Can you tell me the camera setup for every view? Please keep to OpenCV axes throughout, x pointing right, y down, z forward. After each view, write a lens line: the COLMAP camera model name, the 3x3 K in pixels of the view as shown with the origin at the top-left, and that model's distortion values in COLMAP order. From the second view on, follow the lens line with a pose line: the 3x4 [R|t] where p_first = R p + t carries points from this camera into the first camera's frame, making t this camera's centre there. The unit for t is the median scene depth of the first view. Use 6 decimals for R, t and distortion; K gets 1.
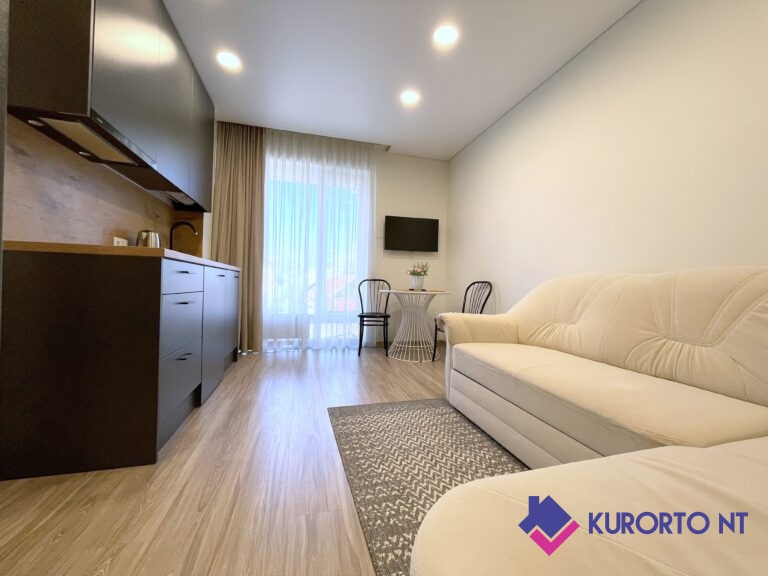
lens RADIAL K [[313.5, 0, 383.1], [0, 313.5, 287.3], [0, 0, 1]] dist [0.004312, -0.000298]
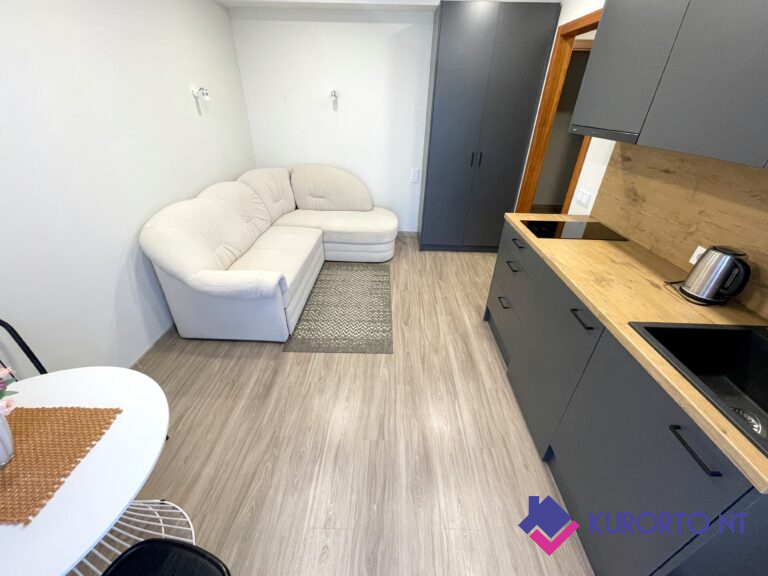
lens RADIAL K [[313.5, 0, 385.7], [0, 313.5, 283.2], [0, 0, 1]] dist [0.004312, -0.000298]
pose [[-0.959563, -0.179185, 0.217100, -0.382776], [-0.045004, 0.858971, 0.510043, -0.451824], [-0.277874, 0.479648, -0.832300, 1.979829]]
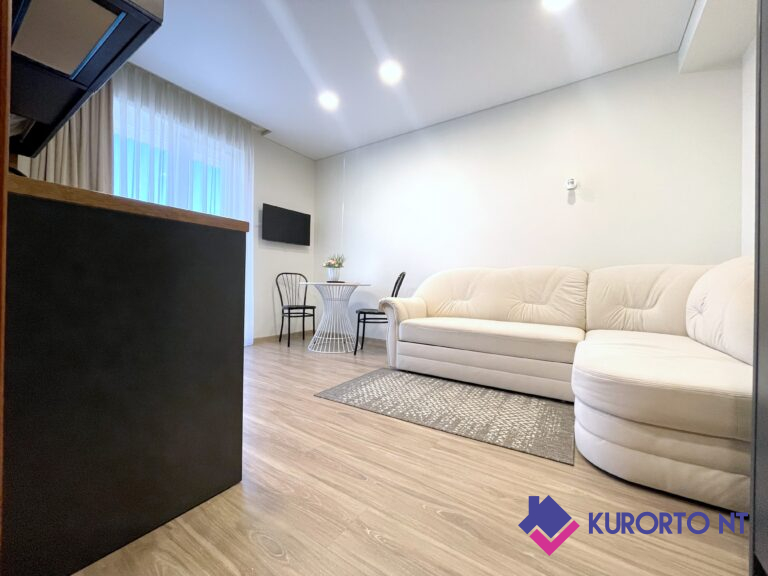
lens RADIAL K [[313.5, 0, 385.6], [0, 313.5, 287.2], [0, 0, 1]] dist [0.004312, -0.000298]
pose [[0.754221, -0.015769, 0.656431, -0.713900], [0.007275, 0.999851, 0.015660, 0.024919], [-0.656580, -0.007035, 0.754224, 0.091535]]
